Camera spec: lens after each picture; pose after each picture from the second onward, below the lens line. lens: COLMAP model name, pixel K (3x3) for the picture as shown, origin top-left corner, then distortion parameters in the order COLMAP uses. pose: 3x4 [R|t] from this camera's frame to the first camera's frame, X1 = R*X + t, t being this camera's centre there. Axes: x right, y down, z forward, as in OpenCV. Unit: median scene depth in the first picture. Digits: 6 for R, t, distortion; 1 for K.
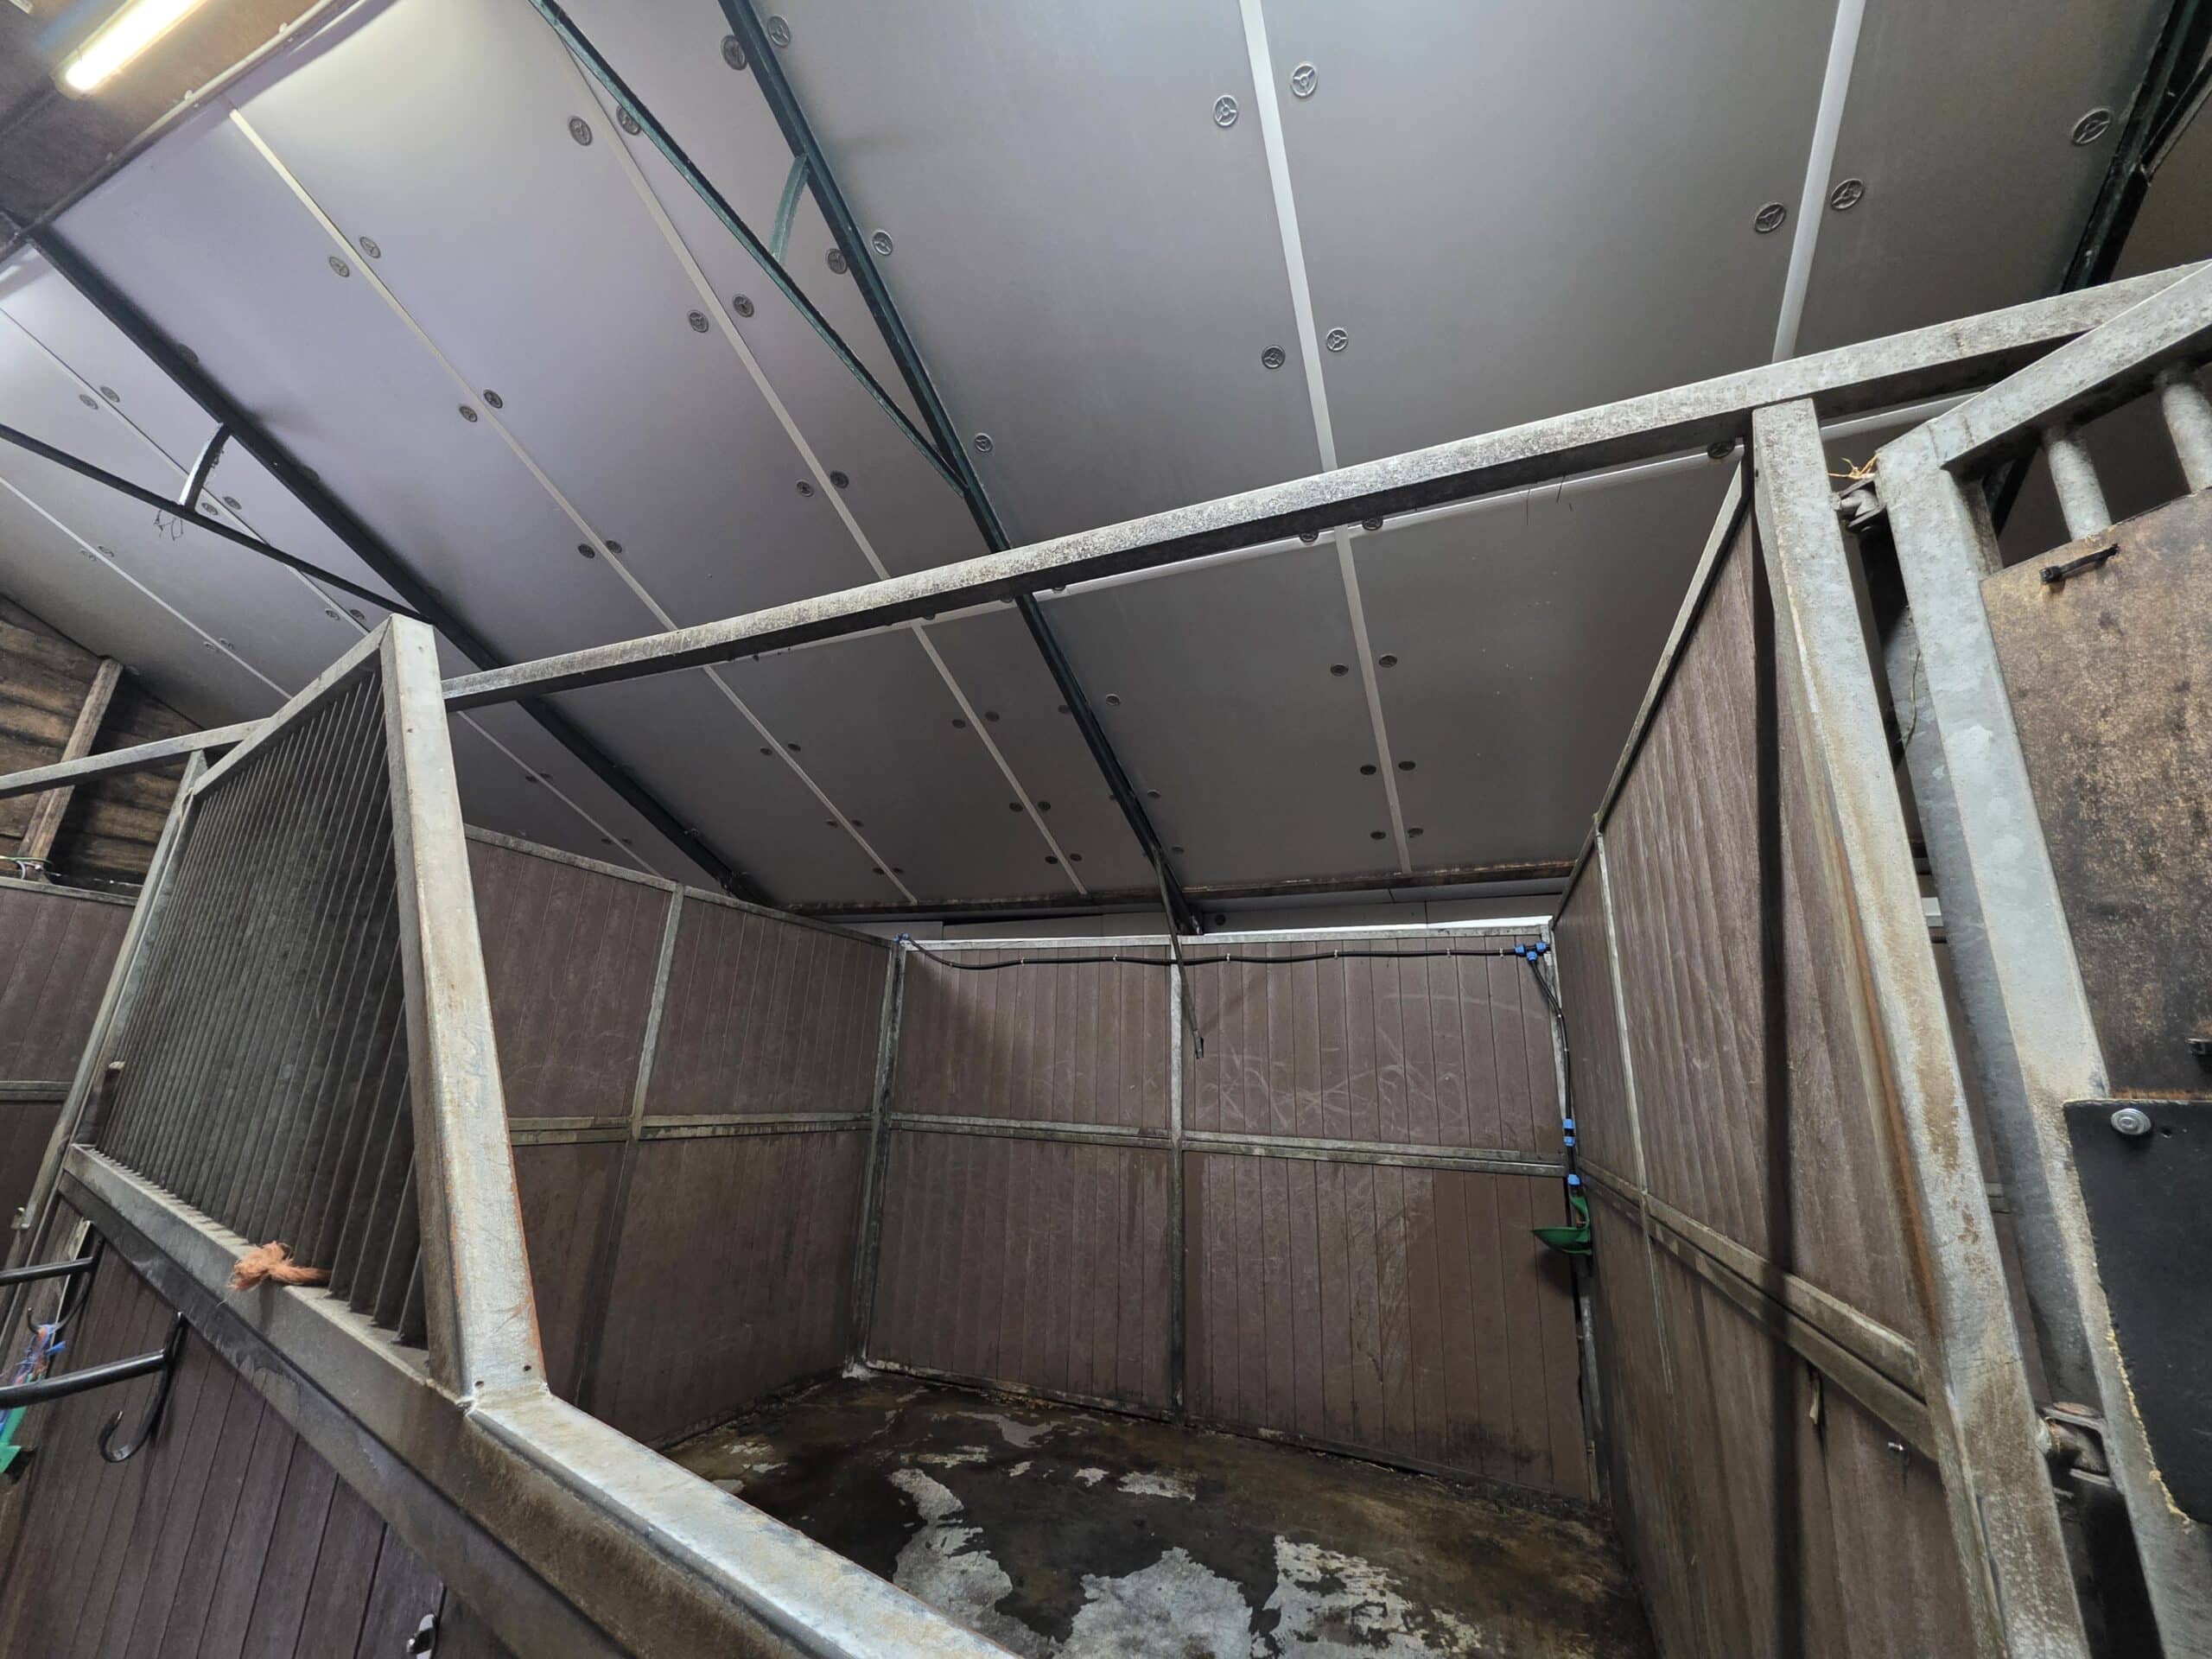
lens RADIAL K [[893.2, 0, 1100.0], [0, 893.2, 818.8], [0, 0, 1]] dist [0.003011, -0.000173]
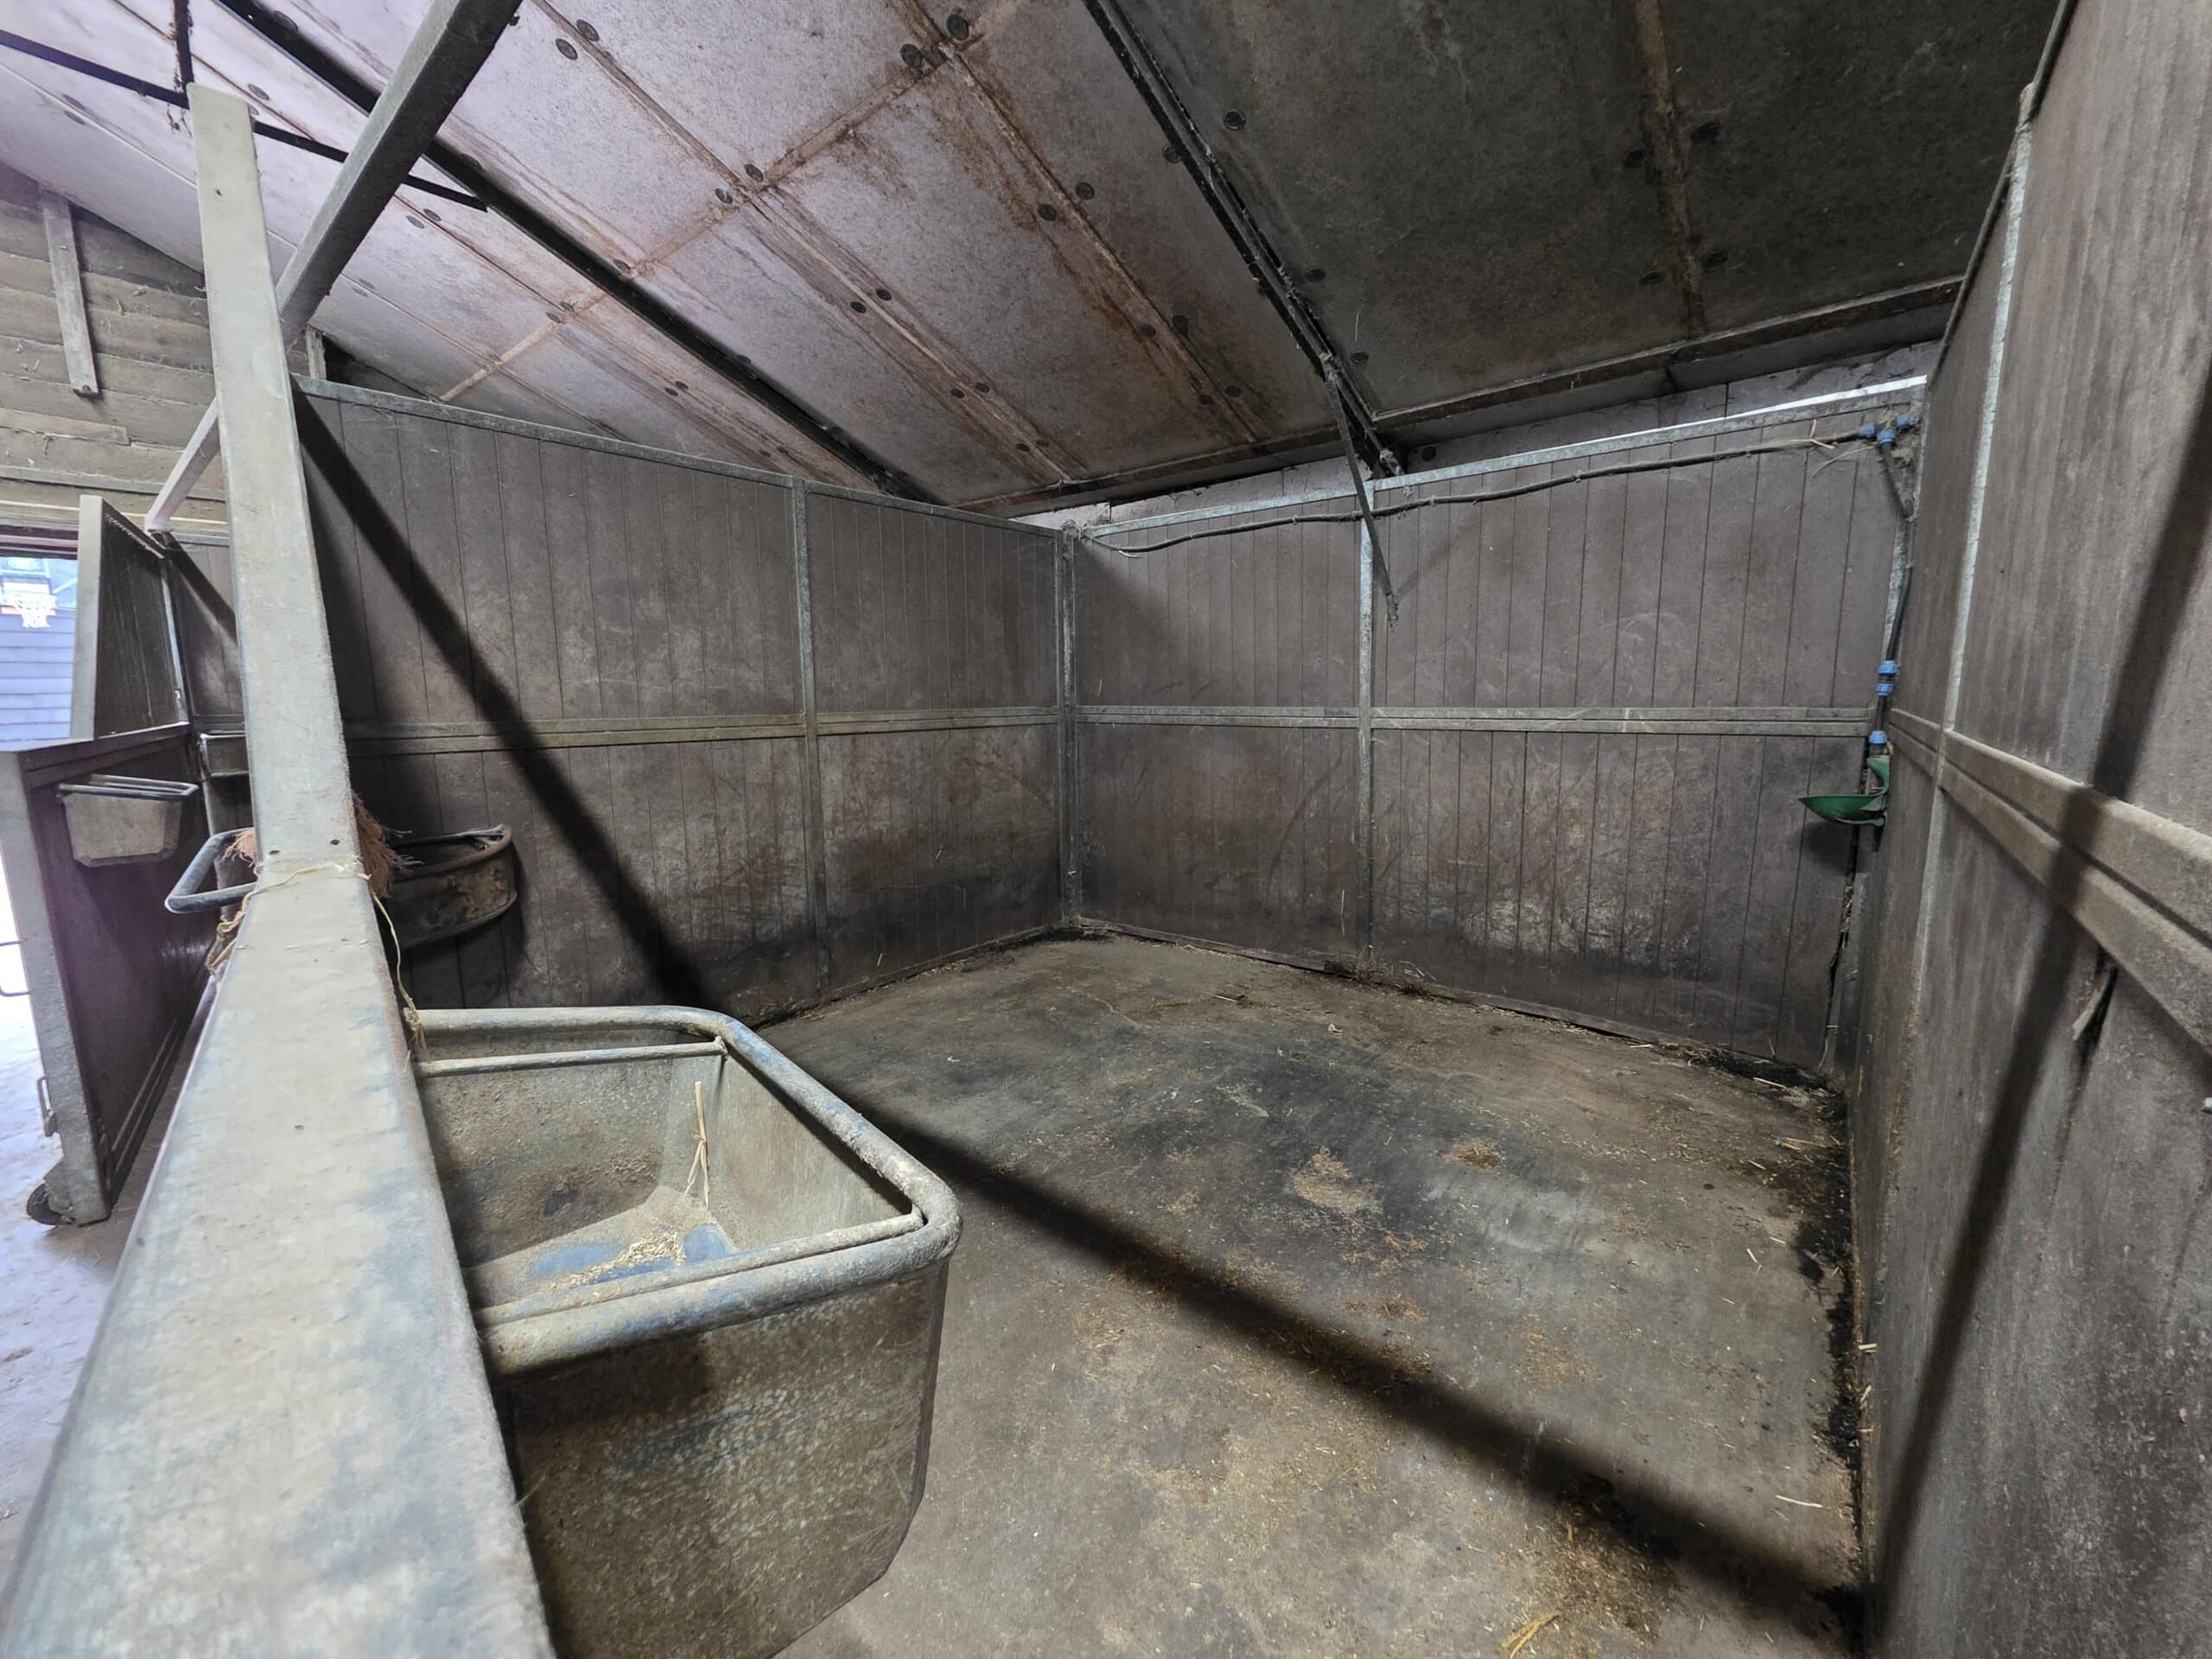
lens RADIAL K [[893.2, 0, 1100.0], [0, 893.2, 818.8], [0, 0, 1]] dist [0.003011, -0.000173]
pose [[0.953796, -0.009108, -0.300316, 0.116808], [0.131769, 0.910967, 0.390865, 0.076353], [0.270018, -0.412378, 0.870077, 0.123096]]
